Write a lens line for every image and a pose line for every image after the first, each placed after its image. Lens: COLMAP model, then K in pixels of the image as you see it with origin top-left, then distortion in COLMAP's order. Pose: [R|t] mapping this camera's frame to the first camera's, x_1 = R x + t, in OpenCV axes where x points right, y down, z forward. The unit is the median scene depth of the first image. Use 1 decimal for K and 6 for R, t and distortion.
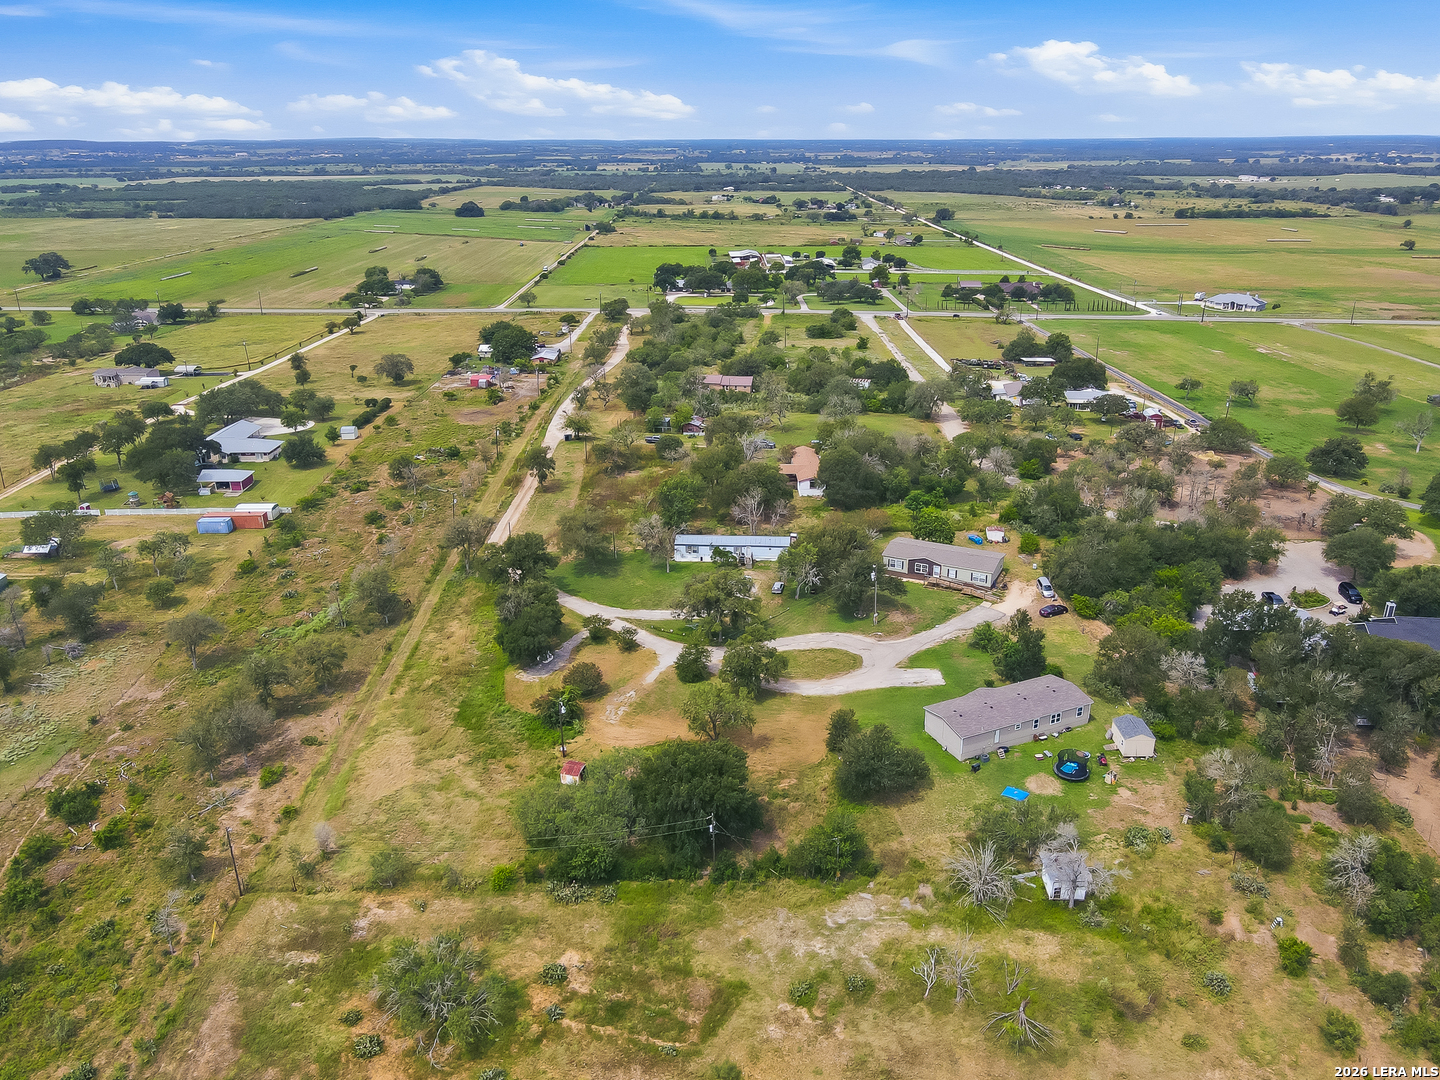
lens RADIAL K [[1068.0, 0, 721.9], [0, 1068.0, 558.7], [0, 0, 1]] dist [0.001151, 0.007801]
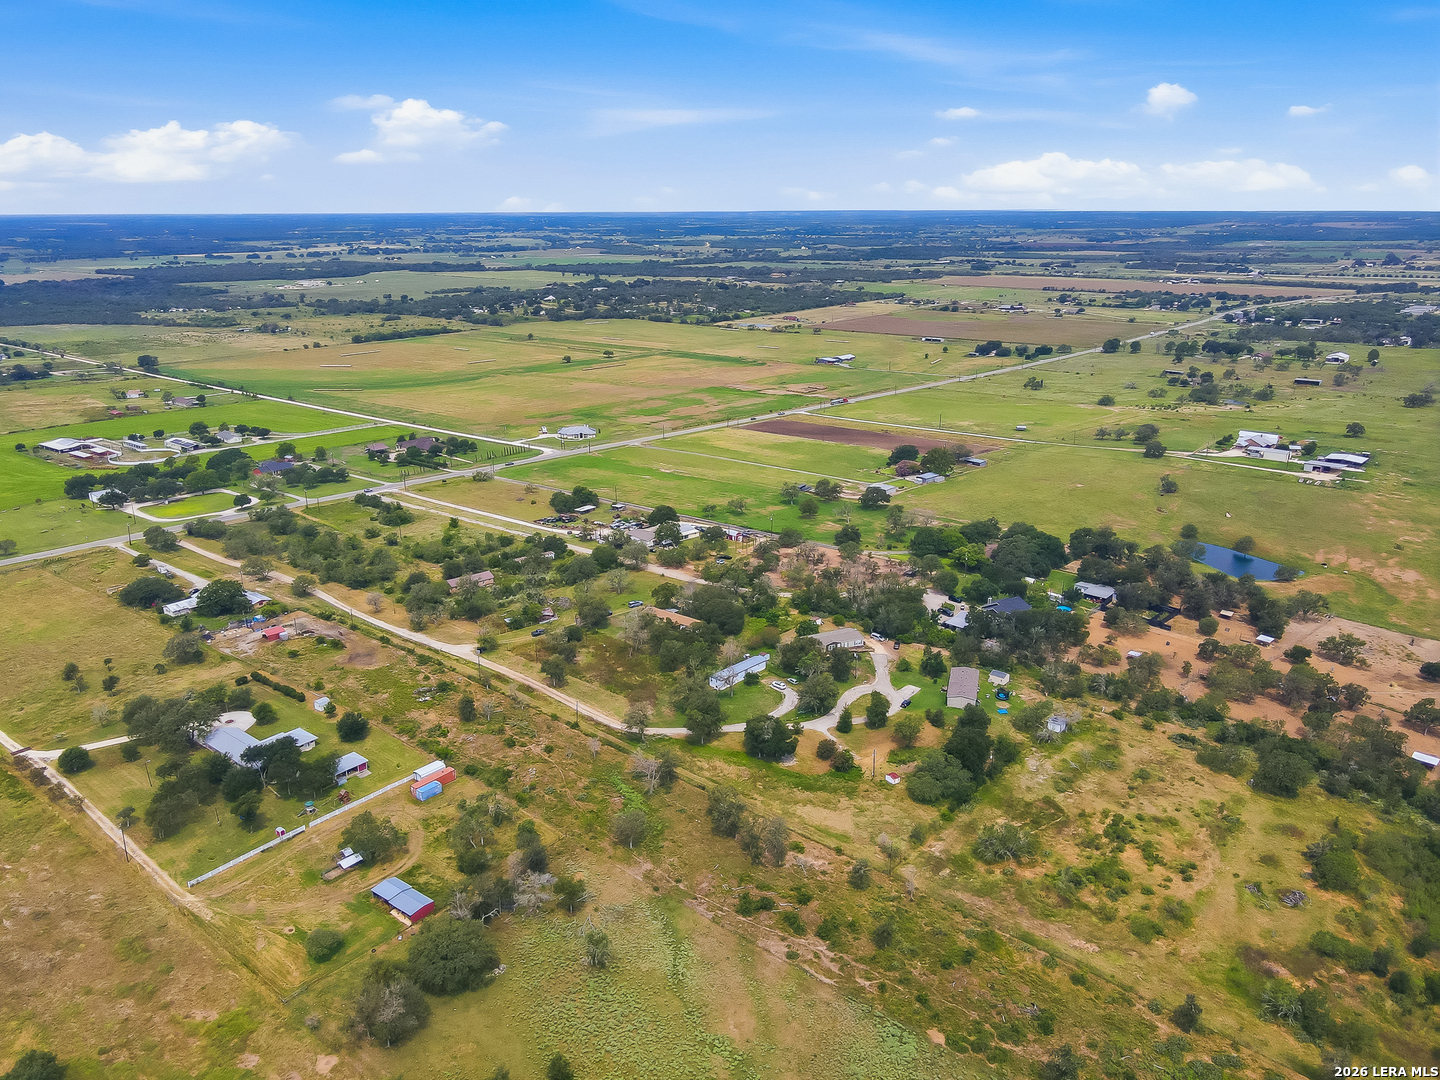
lens RADIAL K [[1068.0, 0, 721.9], [0, 1068.0, 558.7], [0, 0, 1]] dist [0.001151, 0.007801]
pose [[0.637716, -0.241887, 0.731306, -1.278554], [0.287471, 0.955555, 0.065378, -0.319373], [-0.714618, 0.168536, 0.678909, -0.183347]]
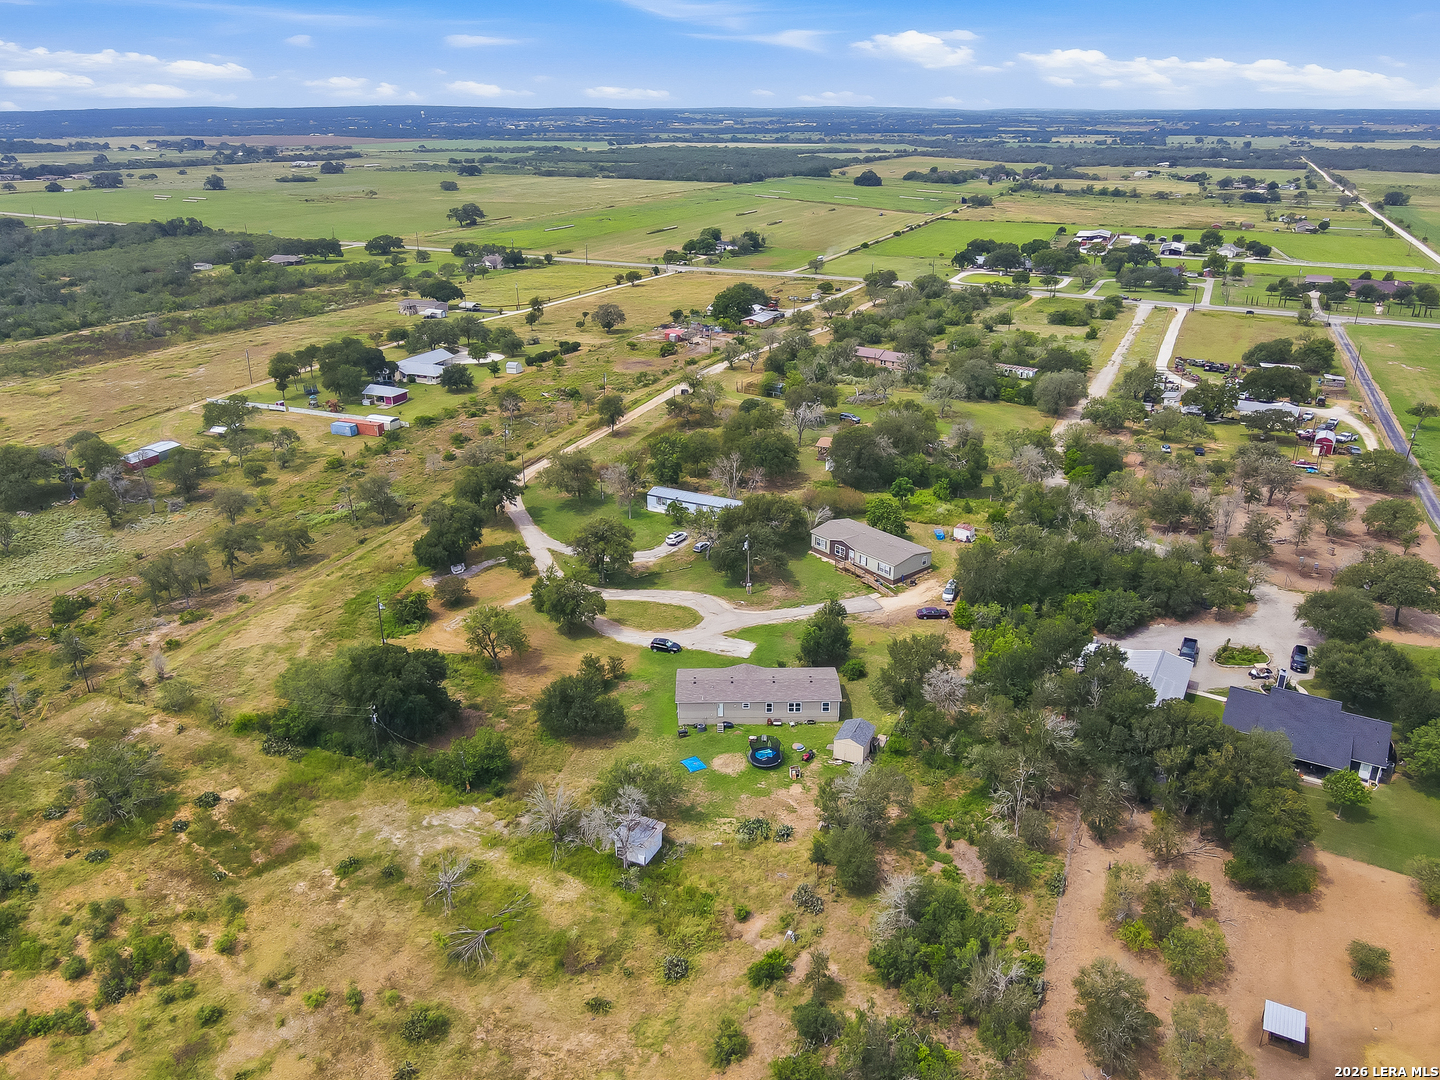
lens RADIAL K [[1063.9, 0, 723.9], [0, 1063.9, 544.6], [0, 0, 1]] dist [0.007748, 0.009560]
pose [[0.915055, 0.158004, -0.371092, 0.443481], [-0.152958, 0.987288, 0.043198, -0.022341], [0.373200, 0.017233, 0.927591, 0.050954]]
